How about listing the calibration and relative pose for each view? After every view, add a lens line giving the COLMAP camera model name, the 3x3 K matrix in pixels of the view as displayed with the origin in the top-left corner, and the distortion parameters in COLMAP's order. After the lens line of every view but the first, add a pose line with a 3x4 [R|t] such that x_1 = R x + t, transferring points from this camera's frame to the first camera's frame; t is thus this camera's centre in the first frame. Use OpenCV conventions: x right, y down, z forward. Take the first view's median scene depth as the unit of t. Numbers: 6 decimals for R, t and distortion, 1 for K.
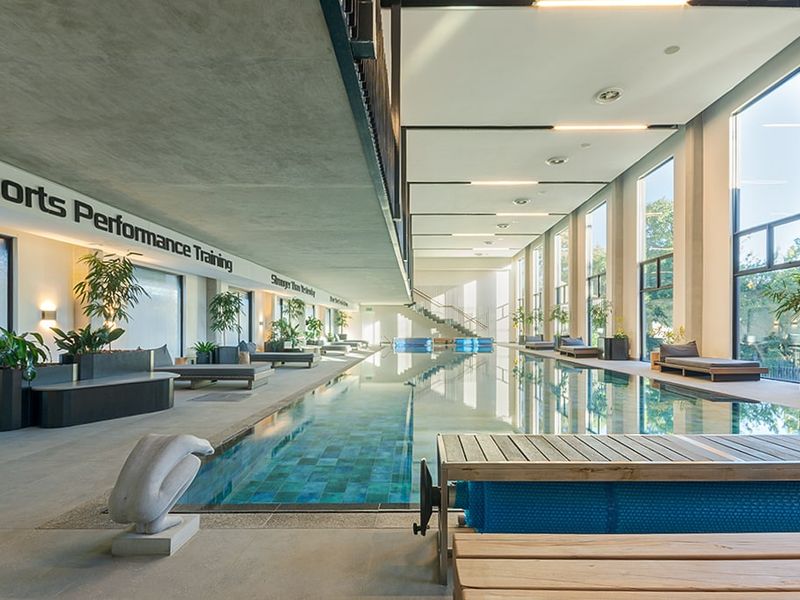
lens RADIAL K [[417.3, 0, 418.7], [0, 417.3, 324.6], [0, 0, 1]] dist [0.000988, 0.000437]
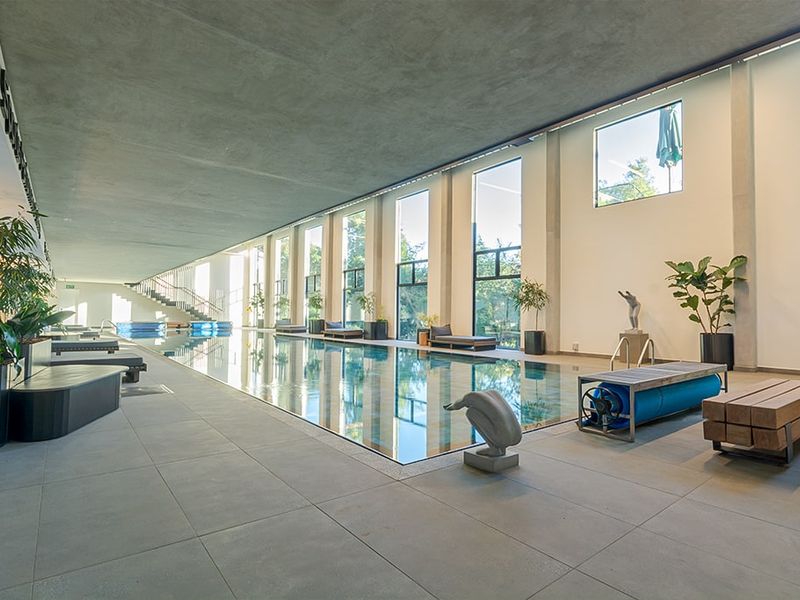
lens RADIAL K [[396.5, 0, 392.6], [0, 396.5, 302.1], [0, 0, 1]] dist [0.002939, 0.000137]
pose [[0.813711, 0.028048, 0.580593, -0.183935], [-0.018148, 0.999574, -0.022853, -0.000716], [-0.580987, 0.008059, 0.813873, 0.007411]]
